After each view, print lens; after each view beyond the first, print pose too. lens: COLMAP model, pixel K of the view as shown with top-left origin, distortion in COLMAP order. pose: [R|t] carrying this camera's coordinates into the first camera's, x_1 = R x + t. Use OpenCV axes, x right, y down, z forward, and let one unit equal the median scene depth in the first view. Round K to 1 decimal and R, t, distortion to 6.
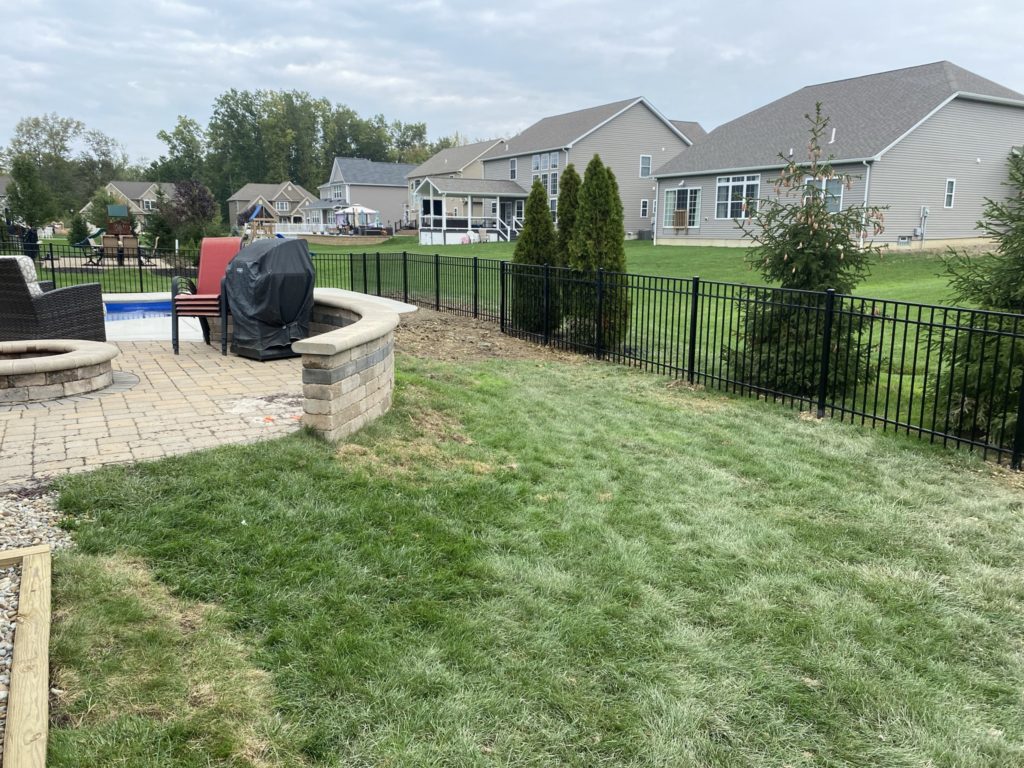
lens RADIAL K [[786.2, 0, 515.1], [0, 786.2, 379.2], [0, 0, 1]] dist [0.004083, -0.011145]
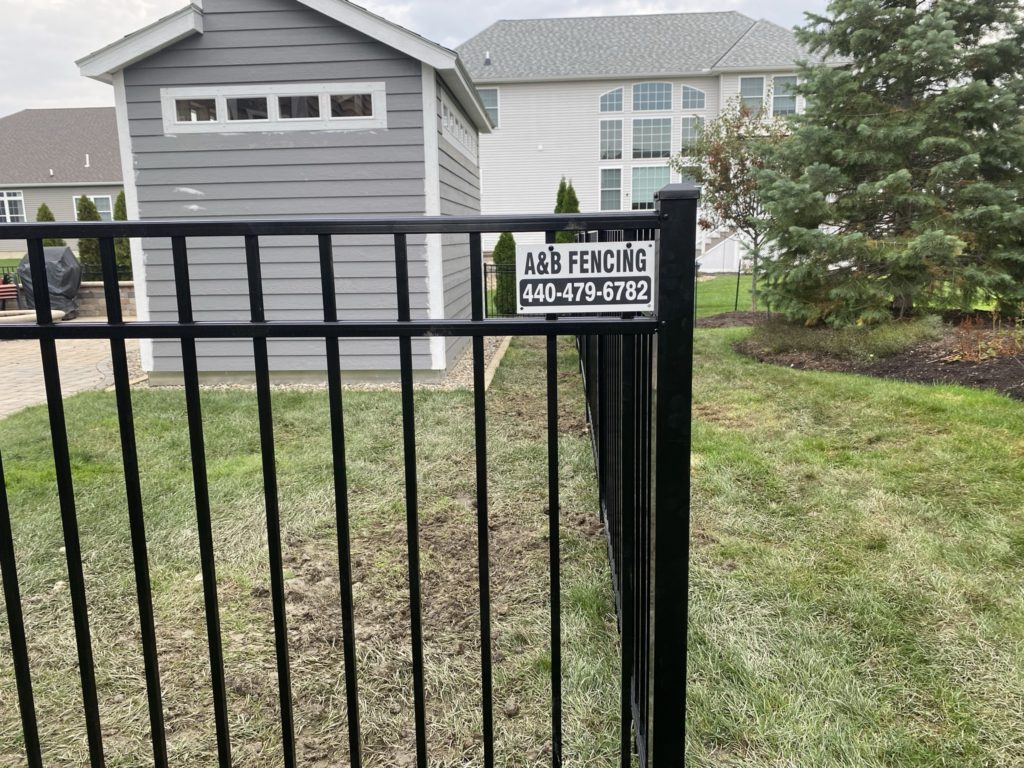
lens RADIAL K [[786.2, 0, 514.9], [0, 786.2, 382.0], [0, 0, 1]] dist [0.004083, -0.011145]
pose [[0.545826, -0.170635, 0.820340, -0.242424], [0.178913, 0.980200, 0.084844, 0.026663], [-0.818575, 0.100459, 0.565547, -0.139240]]
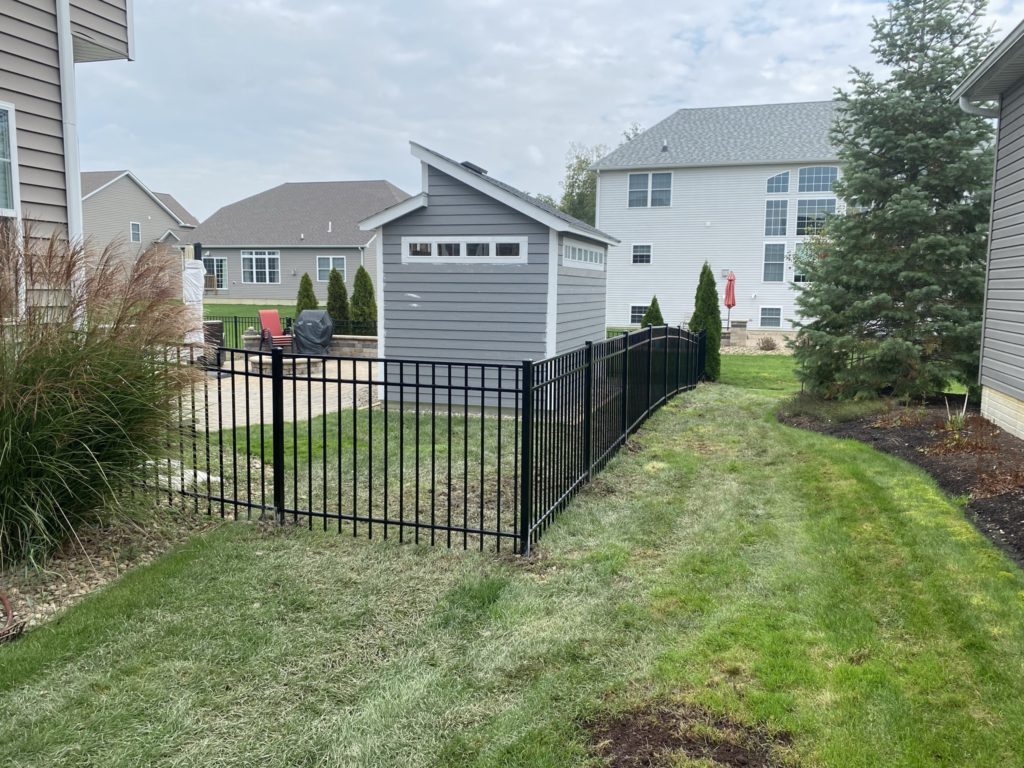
lens RADIAL K [[786.2, 0, 508.5], [0, 786.2, 382.4], [0, 0, 1]] dist [0.004083, -0.011145]
pose [[0.737341, -0.077876, 0.671016, -0.305169], [0.118932, 0.992782, -0.015468, 0.028507], [-0.664968, 0.091211, 0.741281, -0.224963]]
